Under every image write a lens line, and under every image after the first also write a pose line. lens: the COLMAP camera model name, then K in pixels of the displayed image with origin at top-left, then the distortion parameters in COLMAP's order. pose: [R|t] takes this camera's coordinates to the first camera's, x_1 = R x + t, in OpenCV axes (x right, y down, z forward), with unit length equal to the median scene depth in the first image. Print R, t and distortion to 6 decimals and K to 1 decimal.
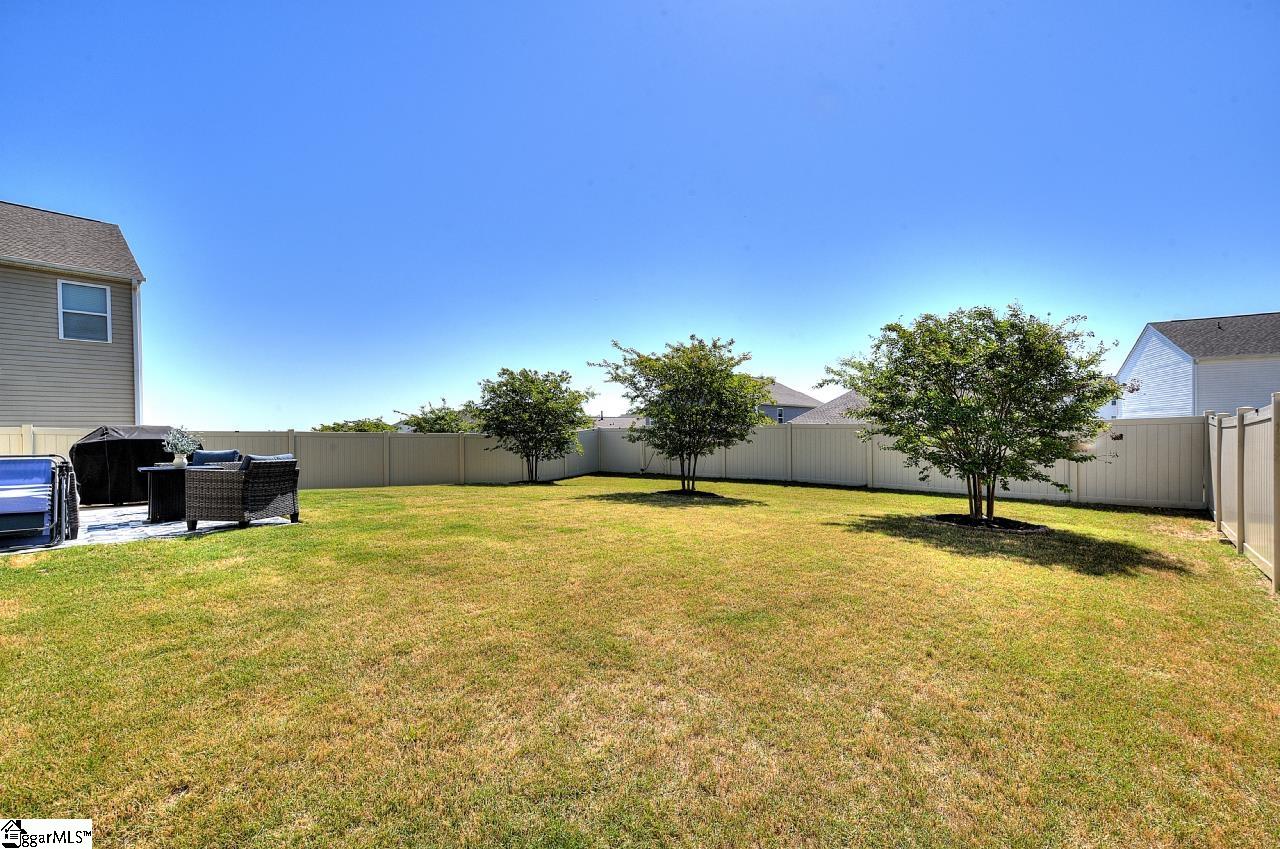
lens RADIAL K [[513.1, 0, 640.0], [0, 513.1, 424.5], [0, 0, 1]] dist [-0.043564, -0.000003]
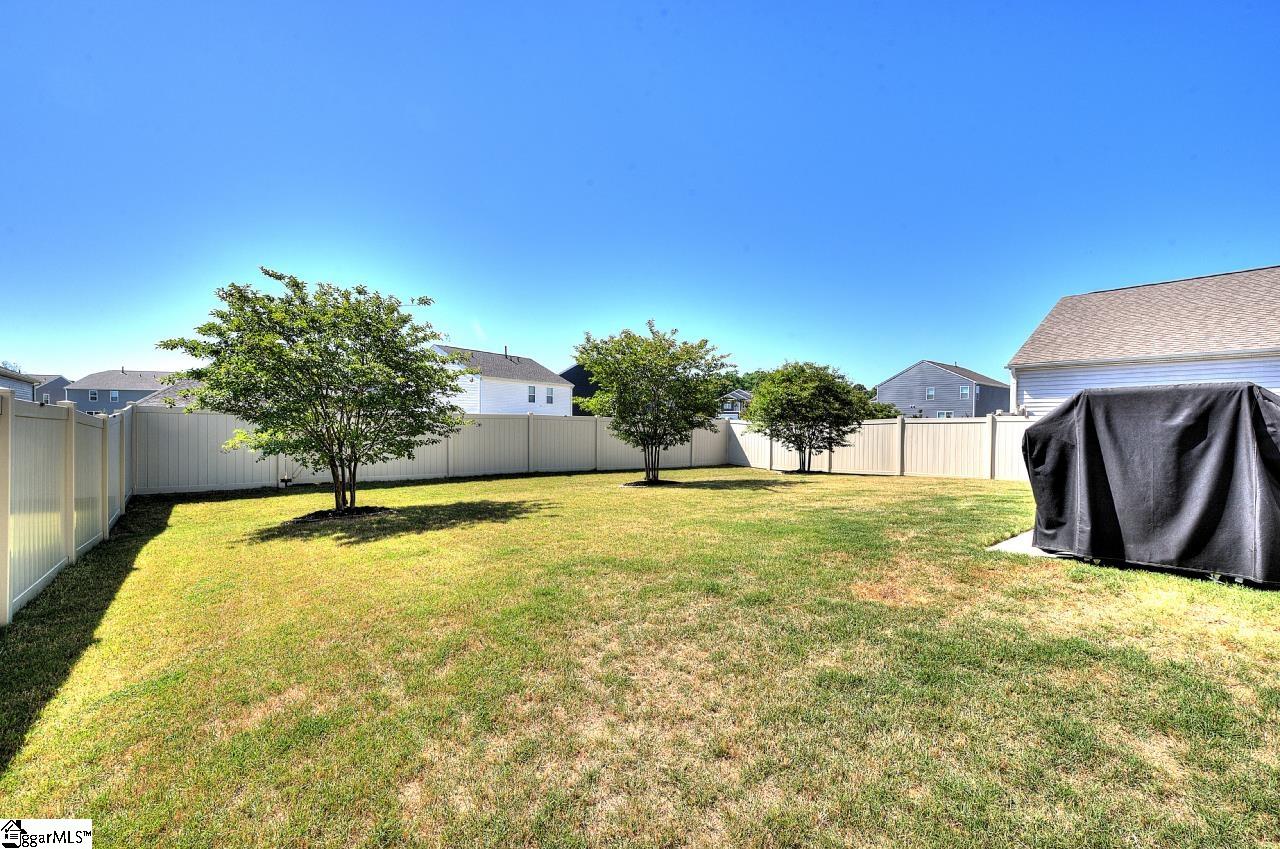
lens RADIAL K [[564.7, 0, 640.0], [0, 564.7, 424.5], [0, 0, 1]] dist [-0.052726, 0.000081]
pose [[0.134220, 0.000302, 0.990952, -0.704524], [-0.025317, 0.999675, 0.003124, 0.012835], [-0.990628, -0.025507, 0.134184, 0.653975]]
